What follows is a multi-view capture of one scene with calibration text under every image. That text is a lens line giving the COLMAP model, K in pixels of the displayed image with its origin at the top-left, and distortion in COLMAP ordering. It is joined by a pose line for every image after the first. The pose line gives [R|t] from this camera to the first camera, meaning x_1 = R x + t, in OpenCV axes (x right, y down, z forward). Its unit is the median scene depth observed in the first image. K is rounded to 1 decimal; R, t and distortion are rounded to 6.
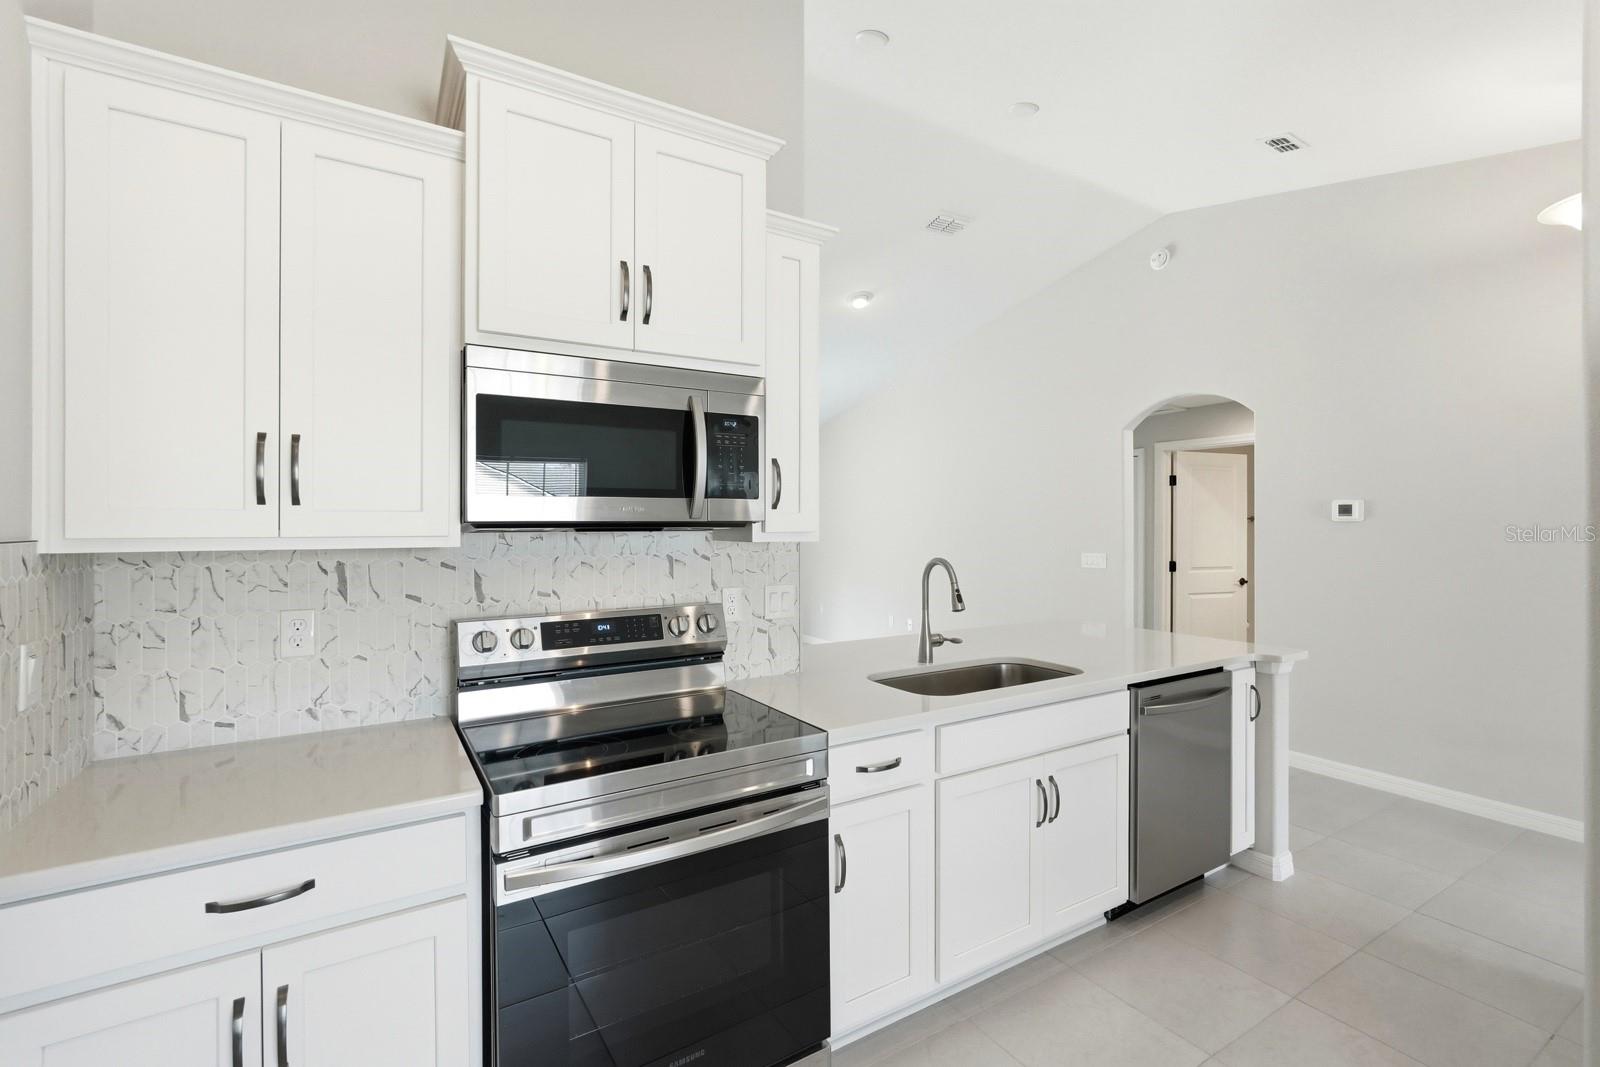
lens RADIAL K [[708.4, 0, 801.2], [0, 708.4, 526.8], [0, 0, 1]] dist [-0.003075, 0.002741]
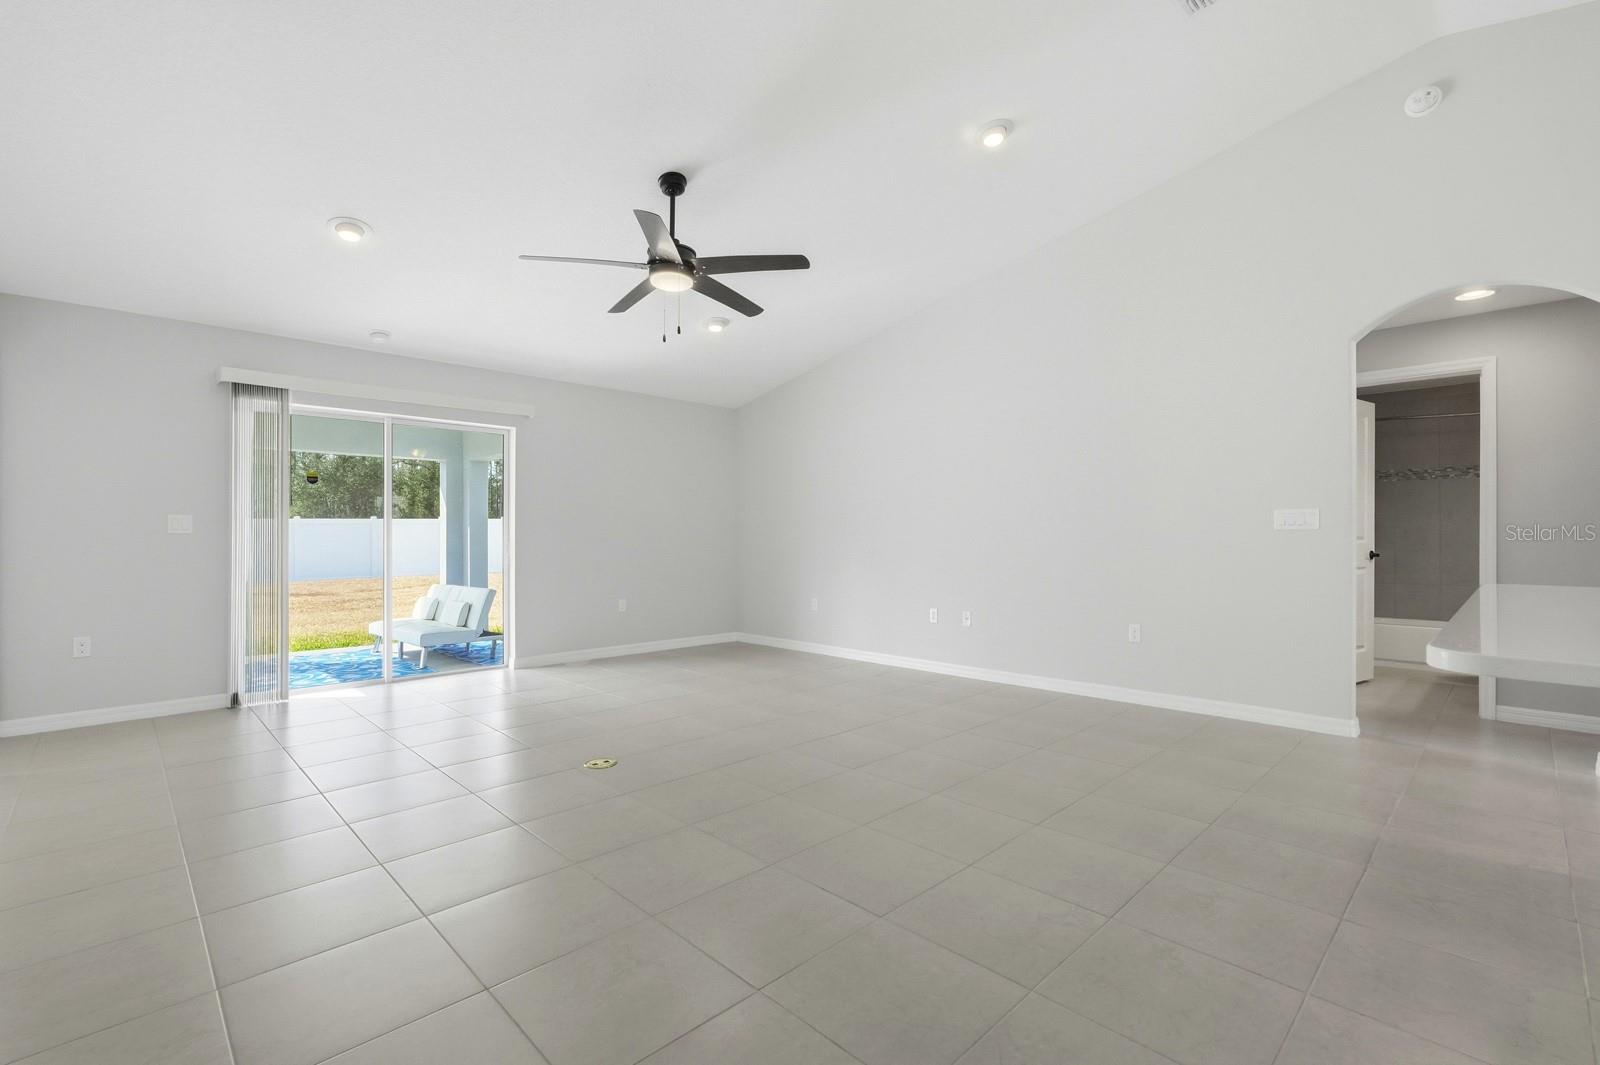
lens RADIAL K [[708.4, 0, 801.0], [0, 708.4, 528.3], [0, 0, 1]] dist [-0.003075, 0.002741]
pose [[0.972776, -0.000400, 0.231749, -0.711520], [0.000922, 0.999997, -0.002143, 0.153131], [-0.231748, 0.002298, 0.972773, 1.117301]]
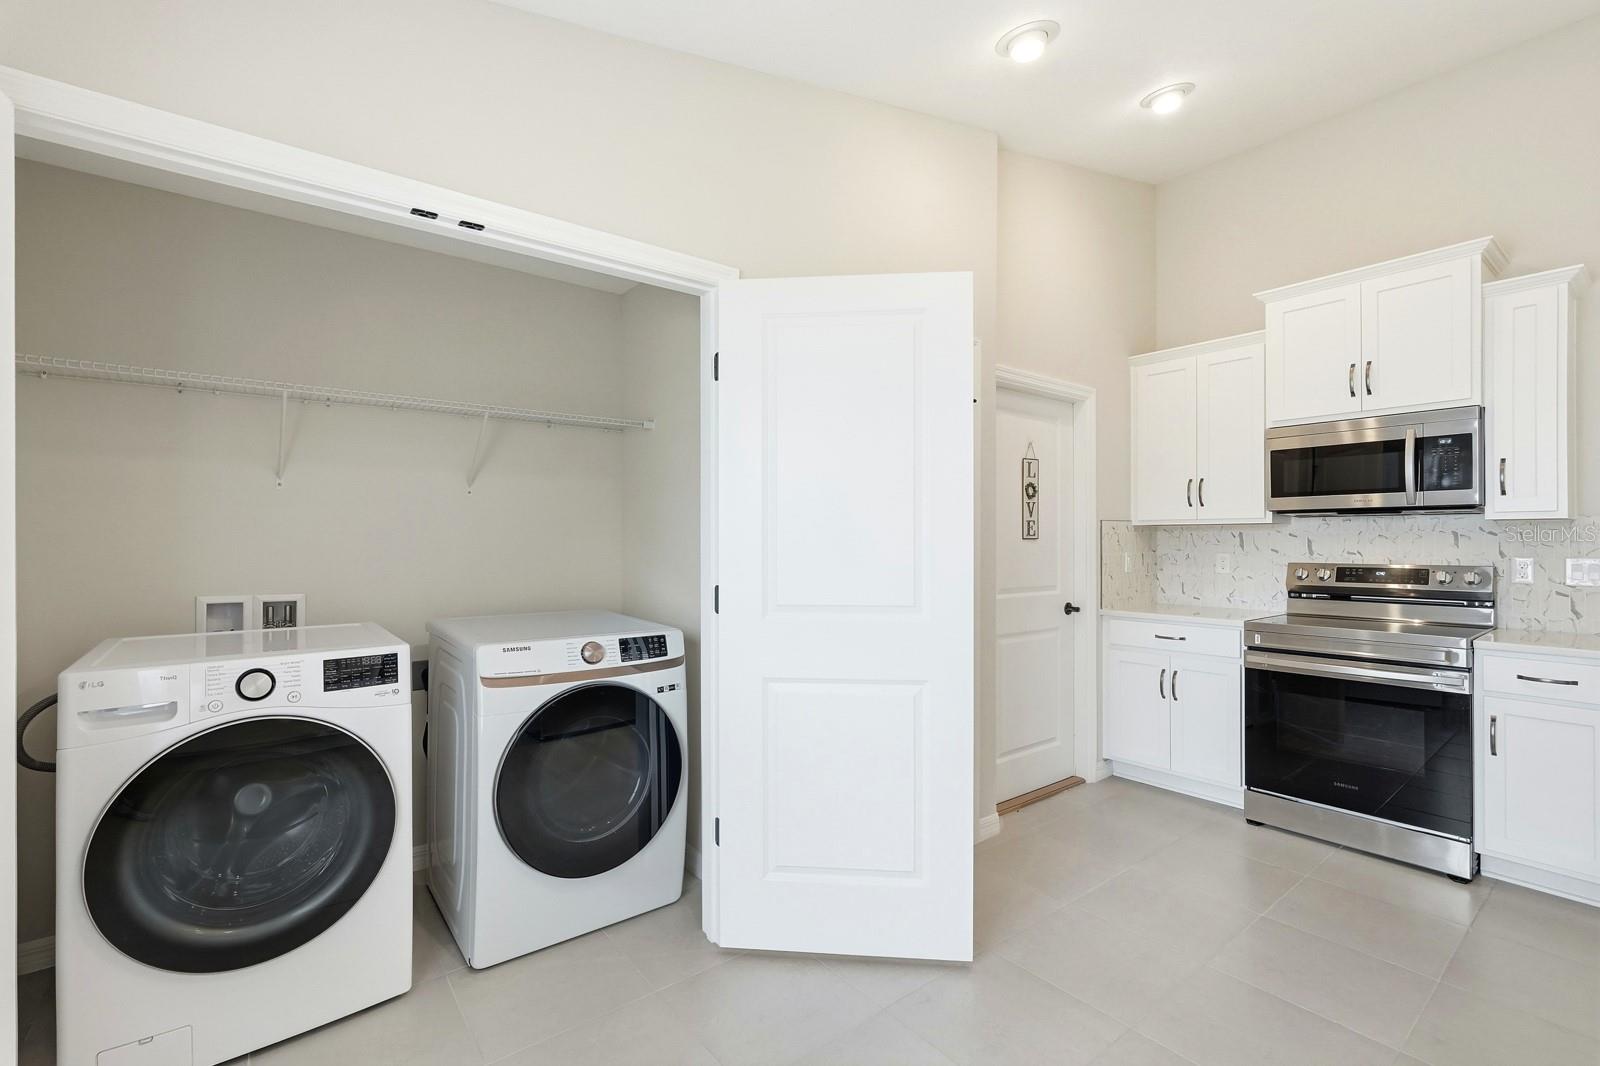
lens RADIAL K [[708.4, 0, 799.0], [0, 708.4, 534.0], [0, 0, 1]] dist [-0.003075, 0.002741]
pose [[0.123551, -0.006175, -0.992319, 1.218949], [-0.003666, 0.999971, -0.006679, 0.068565], [0.992331, 0.004463, 0.123525, -0.558104]]
